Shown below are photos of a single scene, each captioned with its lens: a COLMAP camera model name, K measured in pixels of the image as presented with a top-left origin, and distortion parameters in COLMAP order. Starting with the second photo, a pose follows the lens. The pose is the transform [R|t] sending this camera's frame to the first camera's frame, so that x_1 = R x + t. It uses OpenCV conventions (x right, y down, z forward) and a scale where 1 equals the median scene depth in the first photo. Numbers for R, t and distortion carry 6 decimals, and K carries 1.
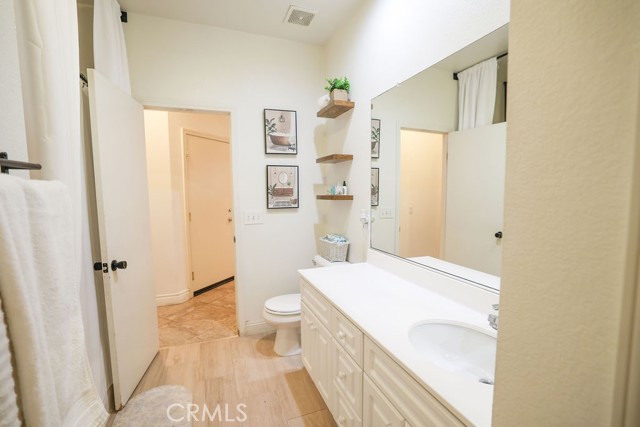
lens RADIAL K [[274.2, 0, 319.6], [0, 274.2, 215.3], [0, 0, 1]] dist [-0.031750, 0.006870]
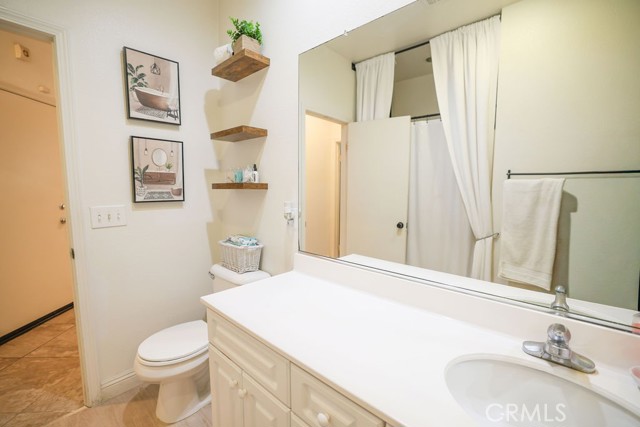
lens RADIAL K [[274.2, 0, 321.0], [0, 274.2, 213.4], [0, 0, 1]] dist [-0.031750, 0.006870]
pose [[0.900505, -0.027924, 0.433949, -0.069155], [0.022554, 0.999592, 0.017518, 0.000602], [-0.434261, -0.005988, 0.900767, 0.222618]]
